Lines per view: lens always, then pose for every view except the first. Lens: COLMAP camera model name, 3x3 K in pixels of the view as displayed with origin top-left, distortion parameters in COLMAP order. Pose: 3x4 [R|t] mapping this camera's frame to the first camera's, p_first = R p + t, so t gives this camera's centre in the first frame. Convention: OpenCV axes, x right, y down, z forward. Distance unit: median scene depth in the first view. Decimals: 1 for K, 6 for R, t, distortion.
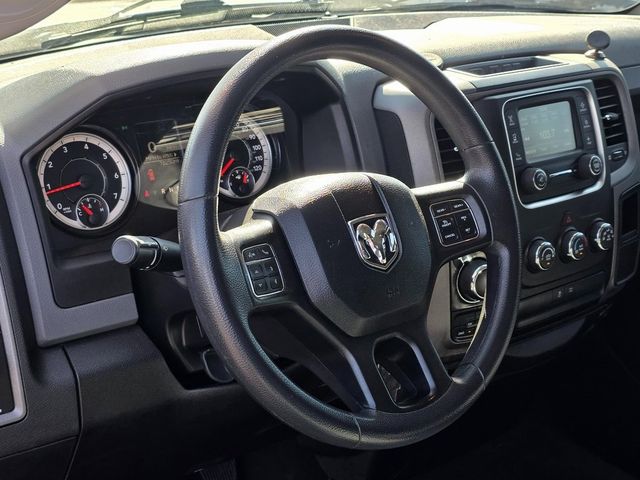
lens RADIAL K [[1049.9, 0, 319.2], [0, 1049.9, 237.9], [0, 0, 1]] dist [0.133856, 0.000000]
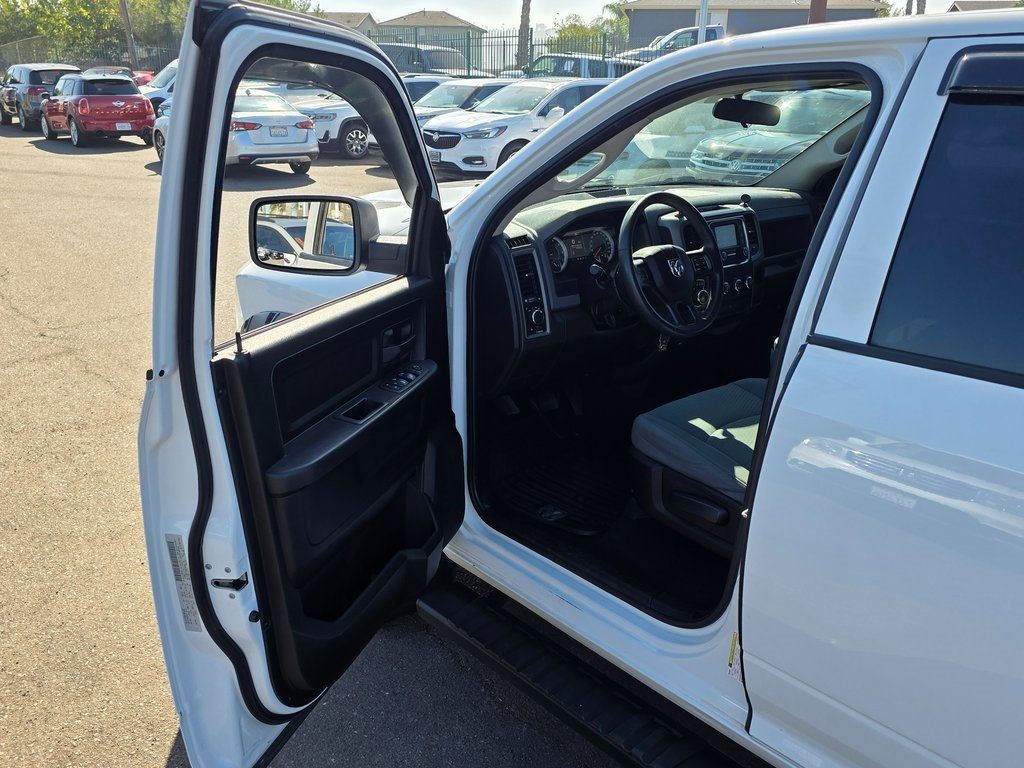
lens RADIAL K [[832.7, 0, 514.4], [0, 832.7, 386.5], [0, 0, 1]] dist [-0.005430, -0.001722]
pose [[0.999780, -0.012719, 0.016685, -0.331368], [0.012207, 0.999463, 0.030404, 0.194454], [-0.017063, -0.030194, 0.999398, -0.976026]]
